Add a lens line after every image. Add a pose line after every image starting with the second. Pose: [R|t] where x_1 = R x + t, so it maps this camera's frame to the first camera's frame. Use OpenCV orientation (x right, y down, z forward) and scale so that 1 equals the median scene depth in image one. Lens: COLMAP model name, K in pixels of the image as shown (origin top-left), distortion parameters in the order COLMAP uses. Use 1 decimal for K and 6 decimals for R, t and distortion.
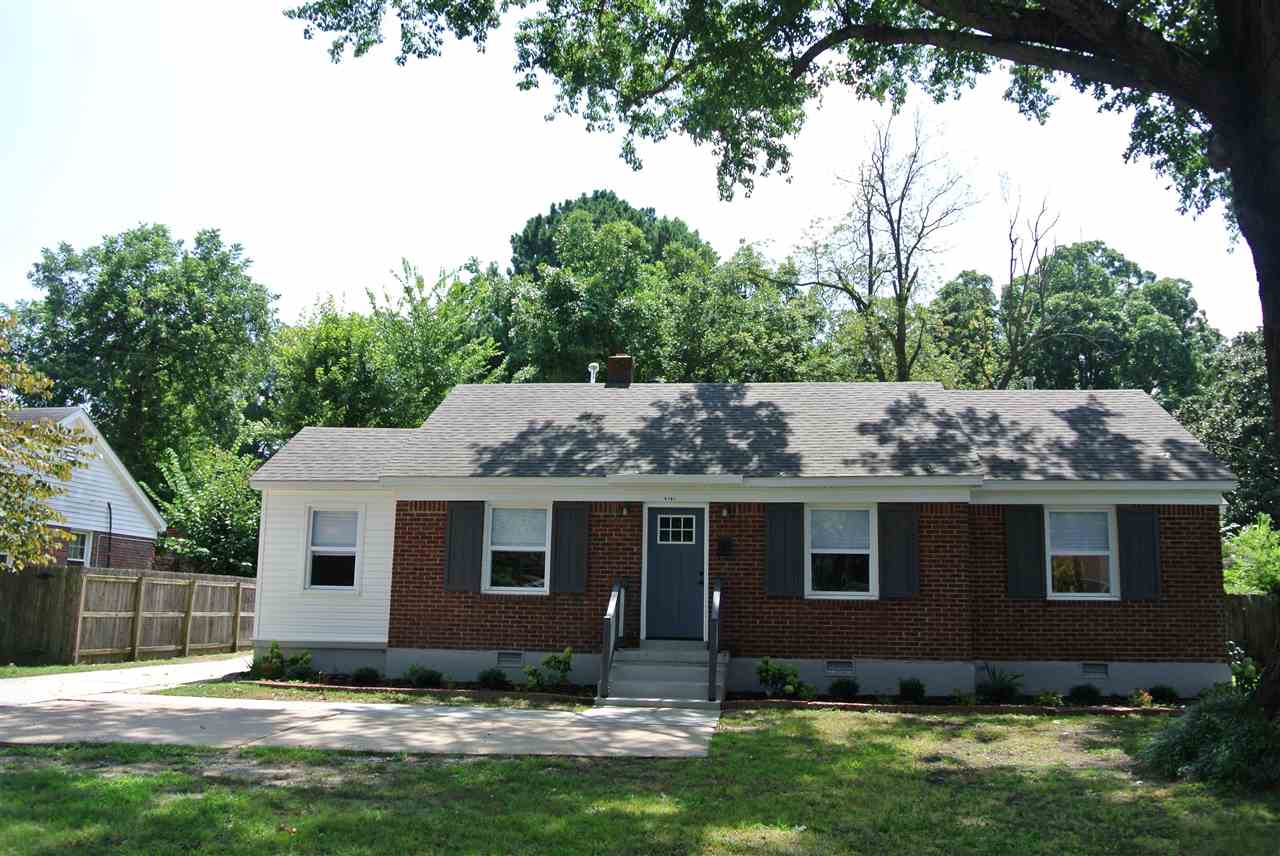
lens RADIAL K [[1040.6, 0, 640.0], [0, 1040.6, 428.0], [0, 0, 1]] dist [-0.069273, 0.008319]
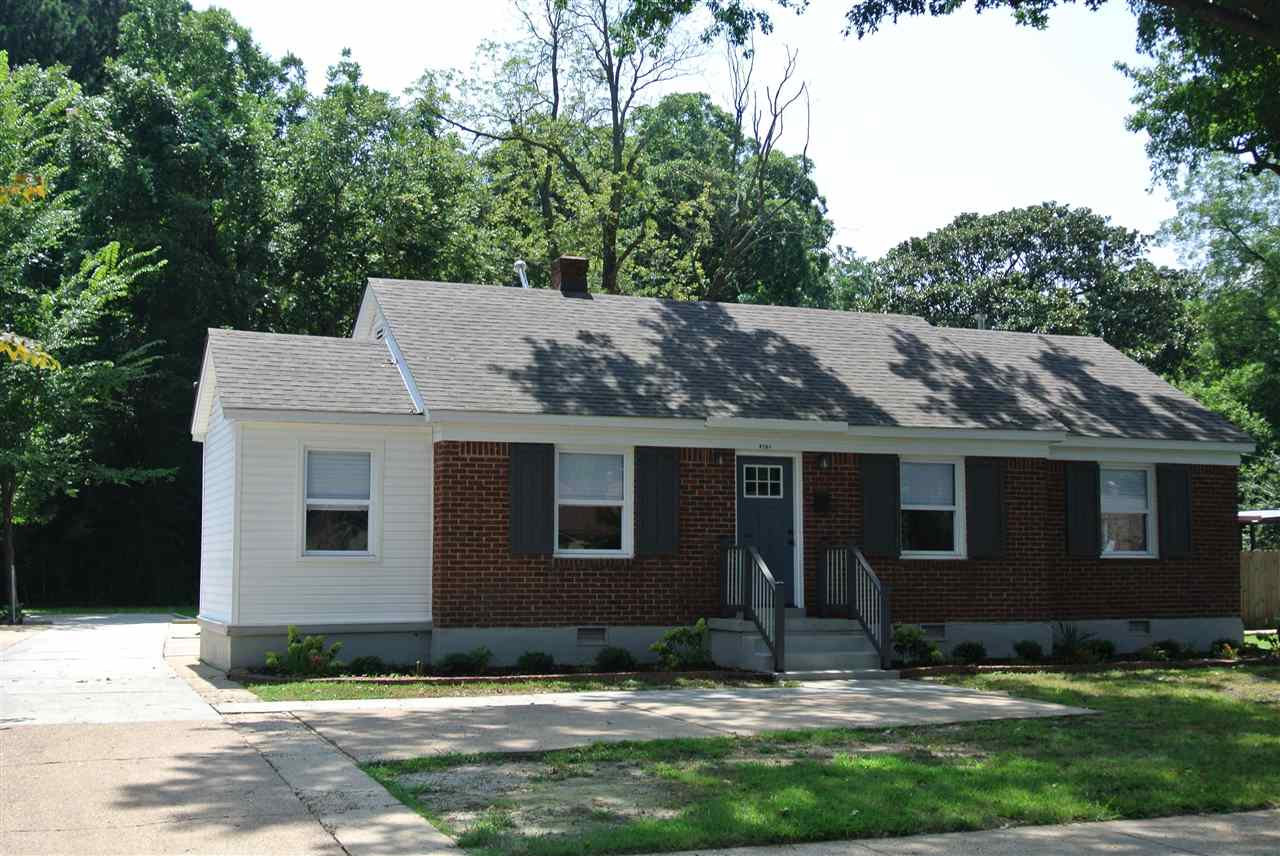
lens RADIAL K [[1508.1, 0, 640.0], [0, 1508.1, 428.0], [0, 0, 1]] dist [-0.044691, 0.021492]
pose [[0.894050, 0.026195, 0.447200, -0.586575], [-0.062156, 0.995887, 0.065928, -0.022125], [-0.443634, -0.086739, 0.892001, -0.069179]]
